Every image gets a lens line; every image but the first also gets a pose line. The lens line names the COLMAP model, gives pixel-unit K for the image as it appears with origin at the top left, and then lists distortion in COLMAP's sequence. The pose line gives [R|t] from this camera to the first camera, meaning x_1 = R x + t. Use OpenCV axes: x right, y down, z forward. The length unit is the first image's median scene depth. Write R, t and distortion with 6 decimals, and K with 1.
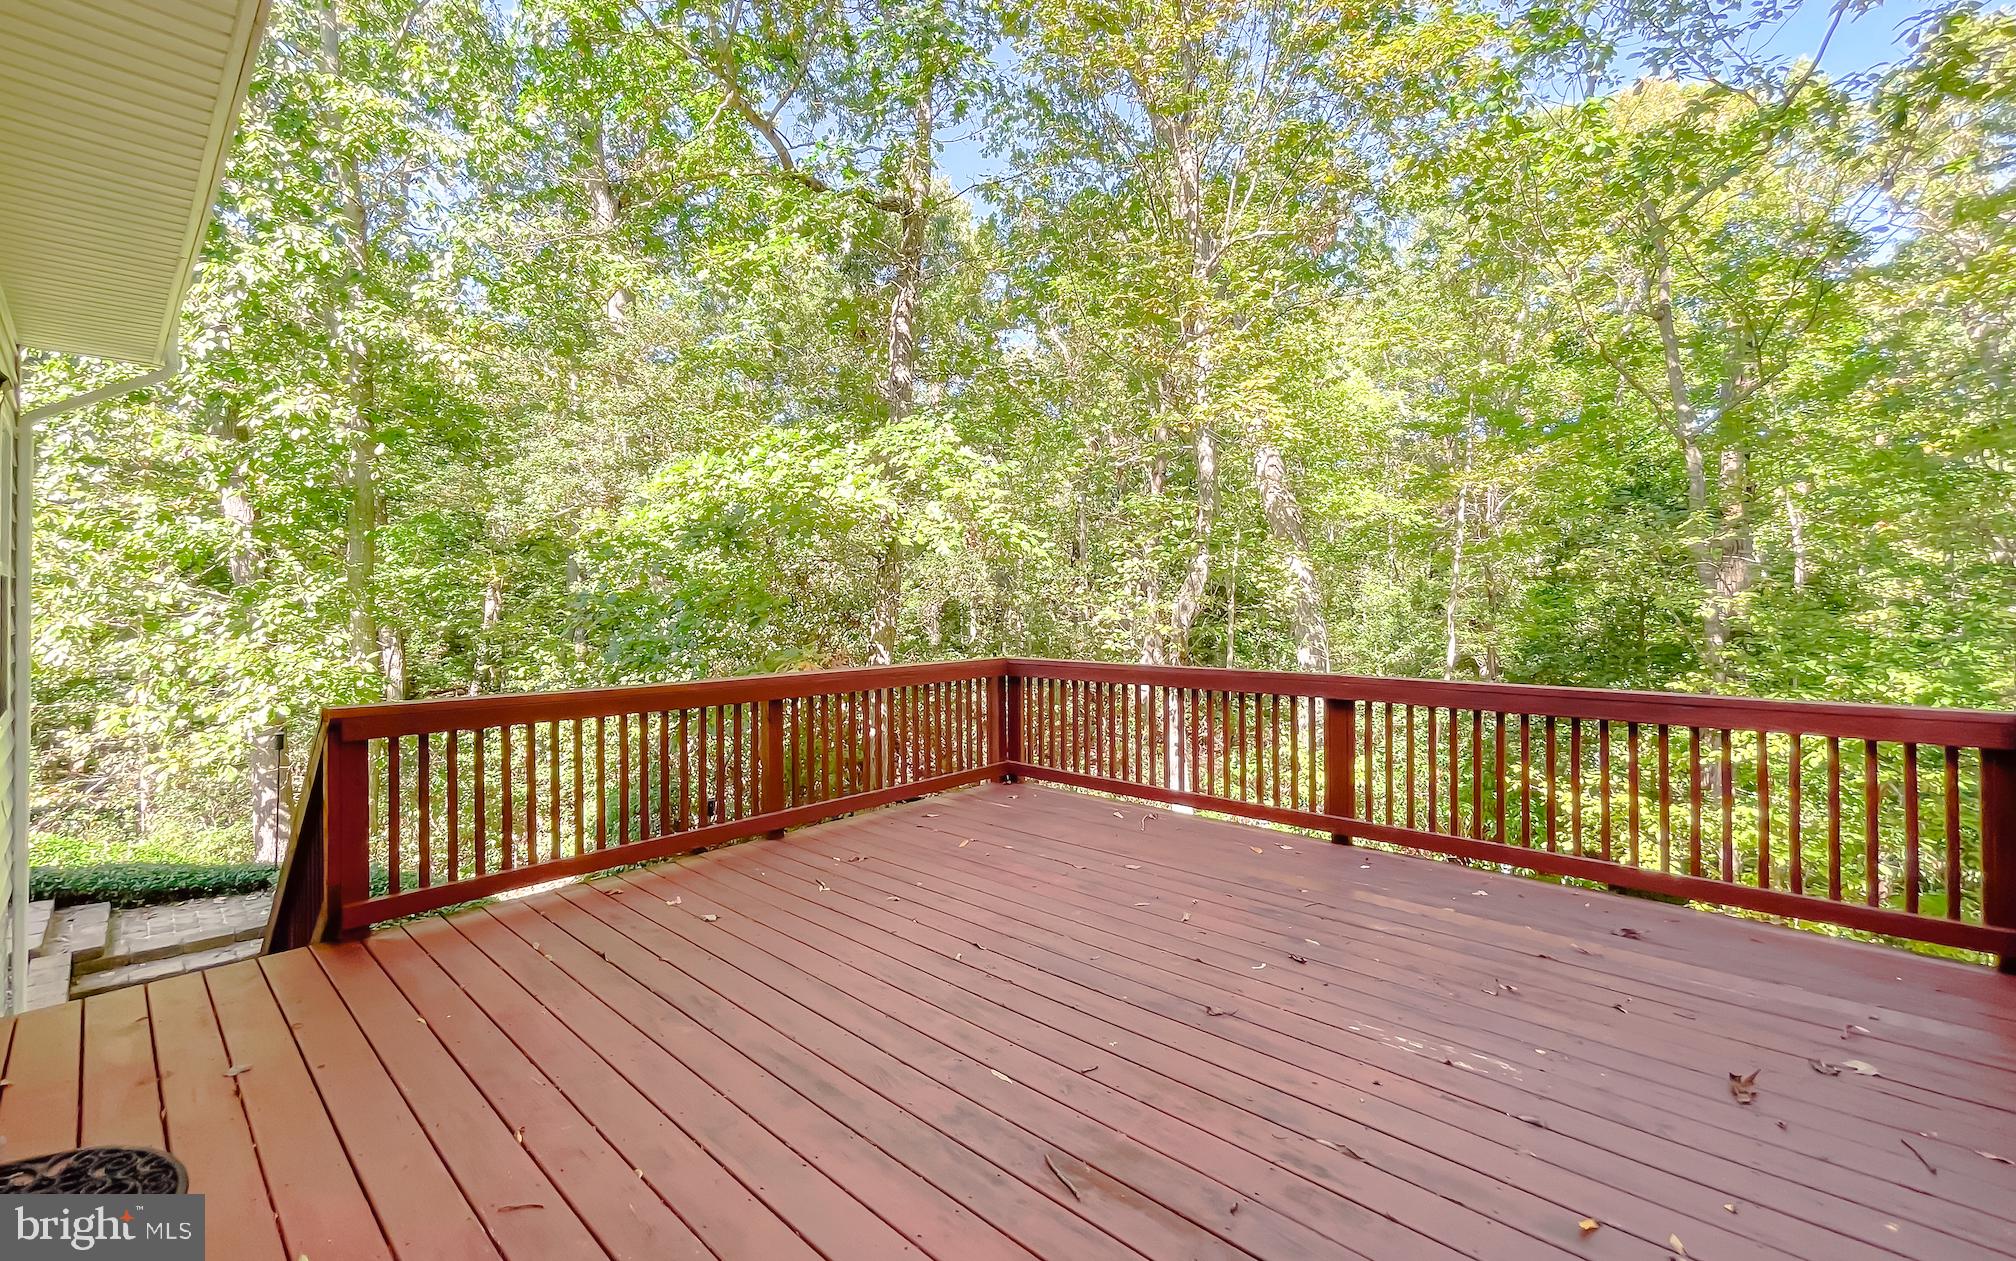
lens RADIAL K [[846.7, 0, 1001.4], [0, 846.7, 611.3], [0, 0, 1]] dist [-0.000274, 0.000036]
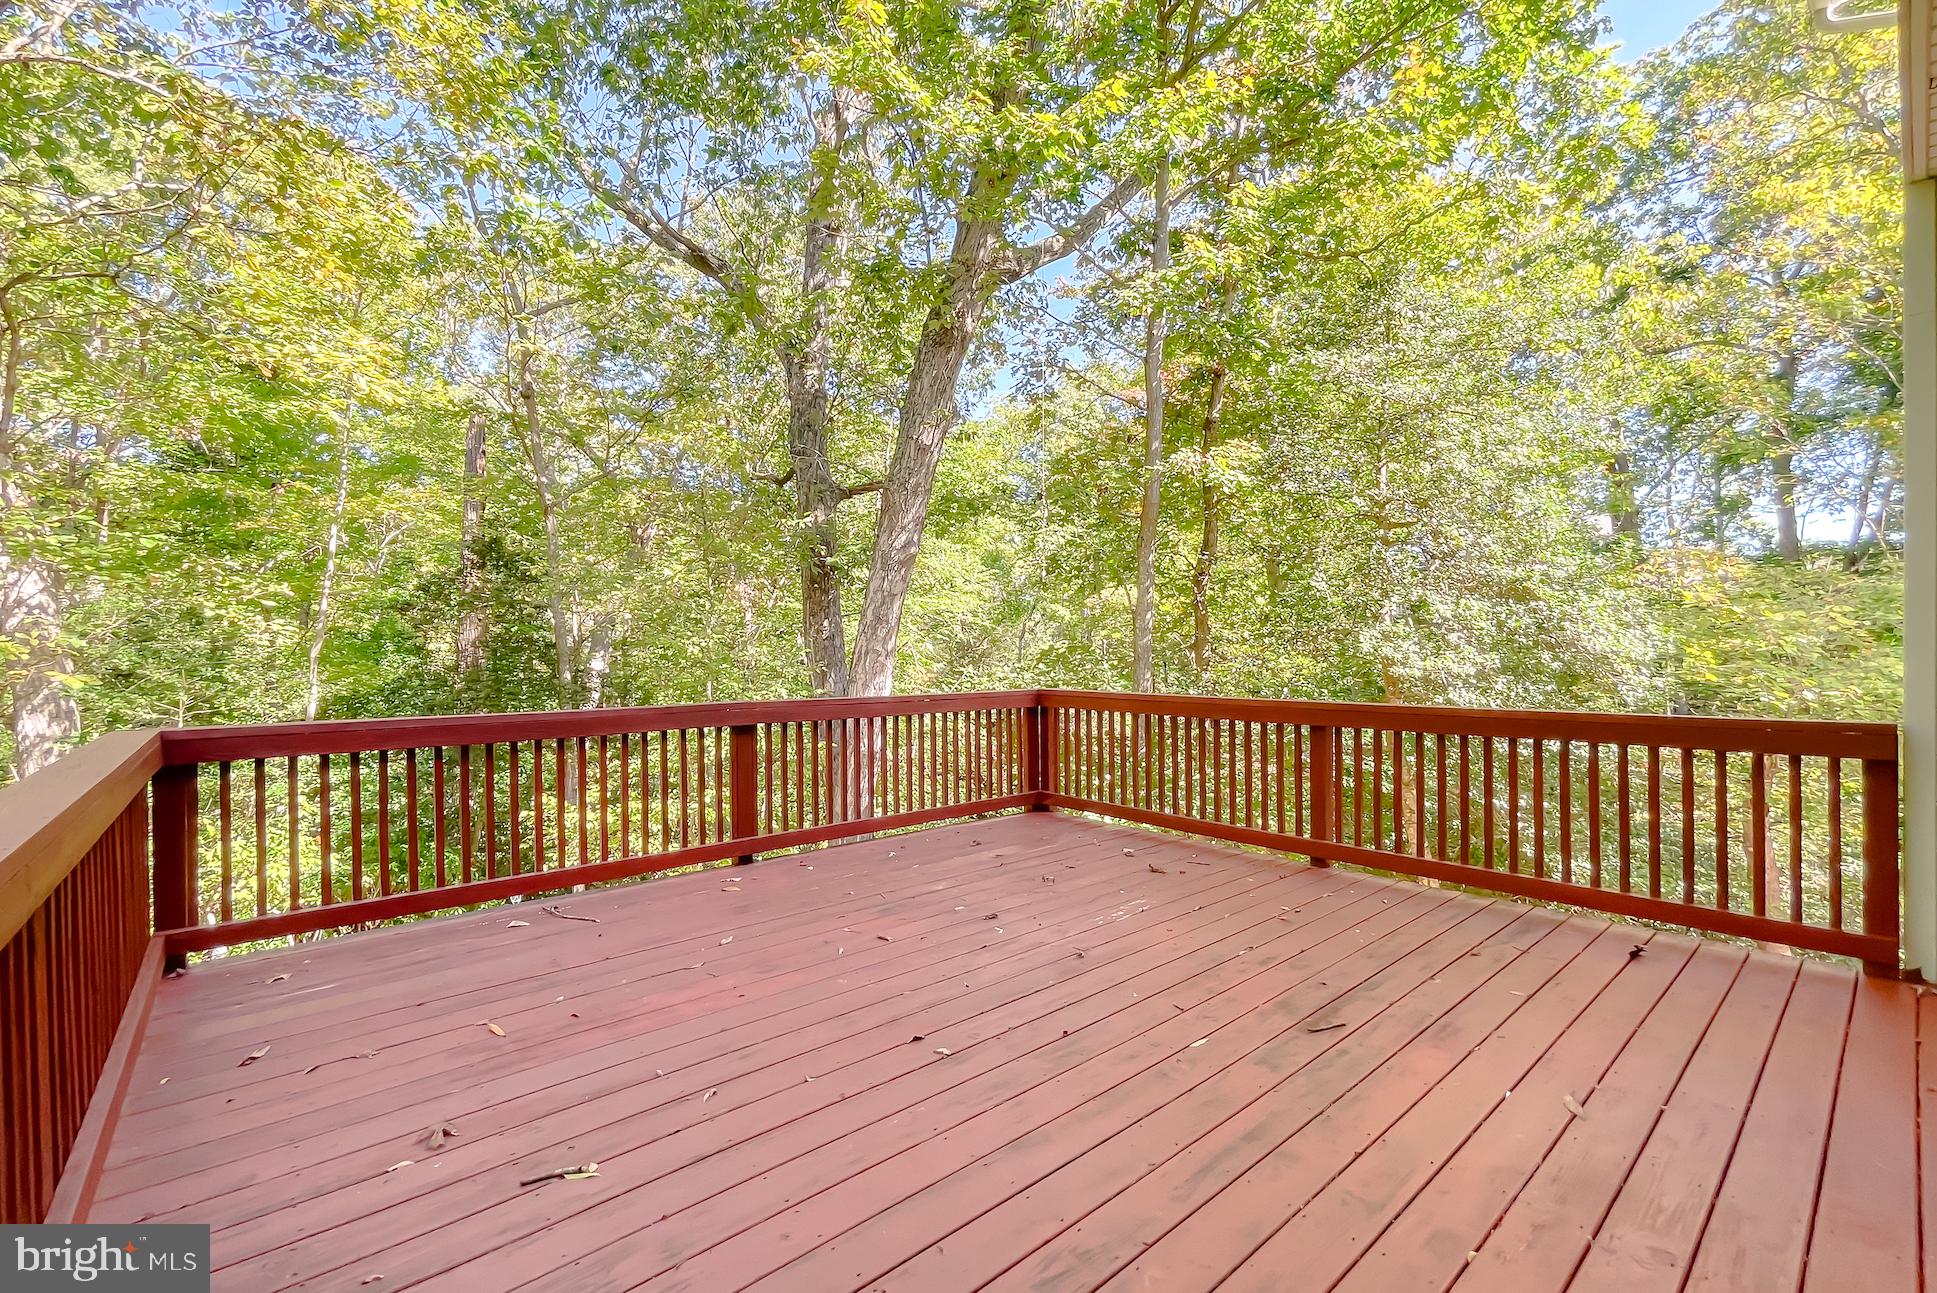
lens RADIAL K [[811.6, 0, 961.4], [0, 811.6, 655.8], [0, 0, 1]] dist [0.000861, 0.000052]
pose [[0.113715, -0.003434, 0.993508, -0.821569], [0.008494, 0.999961, 0.002484, 0.021981], [-0.993477, 0.008157, 0.113739, 0.883020]]
